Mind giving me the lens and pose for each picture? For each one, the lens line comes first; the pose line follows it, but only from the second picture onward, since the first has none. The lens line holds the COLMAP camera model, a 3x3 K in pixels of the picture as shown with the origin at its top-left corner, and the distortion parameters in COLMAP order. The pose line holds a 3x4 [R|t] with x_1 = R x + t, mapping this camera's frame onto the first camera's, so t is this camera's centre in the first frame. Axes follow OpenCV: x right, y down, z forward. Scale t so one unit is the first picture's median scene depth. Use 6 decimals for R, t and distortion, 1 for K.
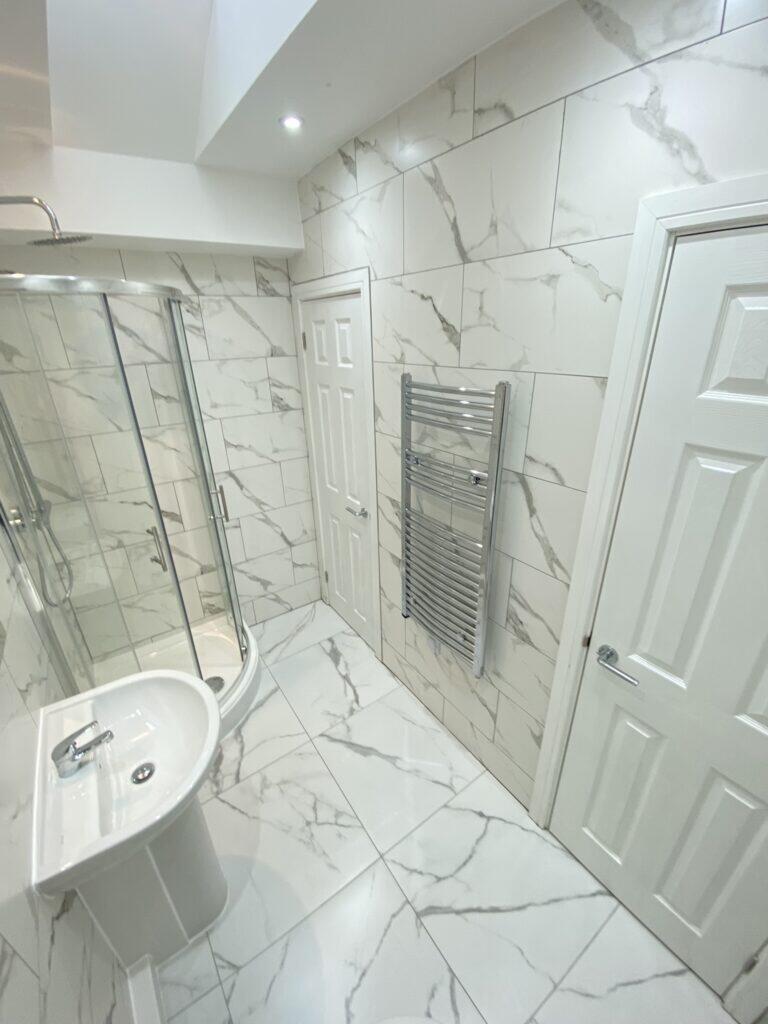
lens RADIAL K [[412.2, 0, 384.8], [0, 412.2, 509.7], [0, 0, 1]] dist [0.000730, -0.014649]
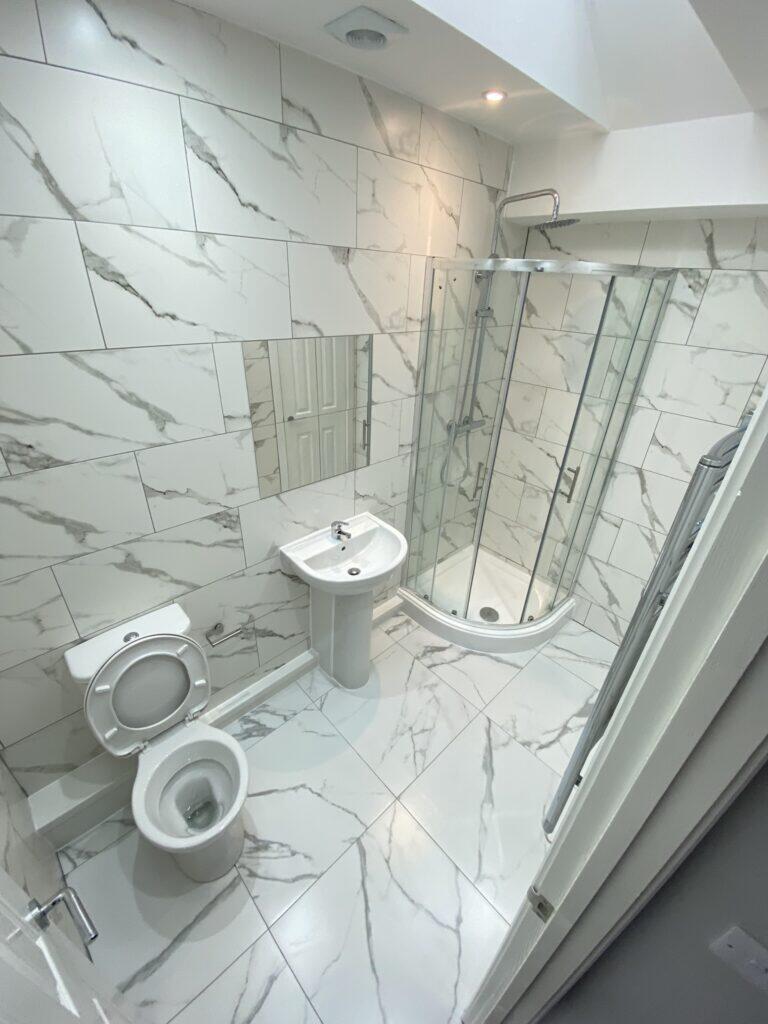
lens RADIAL K [[415.9, 0, 384.0], [0, 415.9, 512.0], [0, 0, 1]] dist [0.000720, -0.017682]
pose [[0.121062, 0.498718, -0.858268, 0.438331], [-0.426748, 0.806796, 0.408614, -0.172606], [0.896231, 0.316797, 0.310499, 0.290205]]
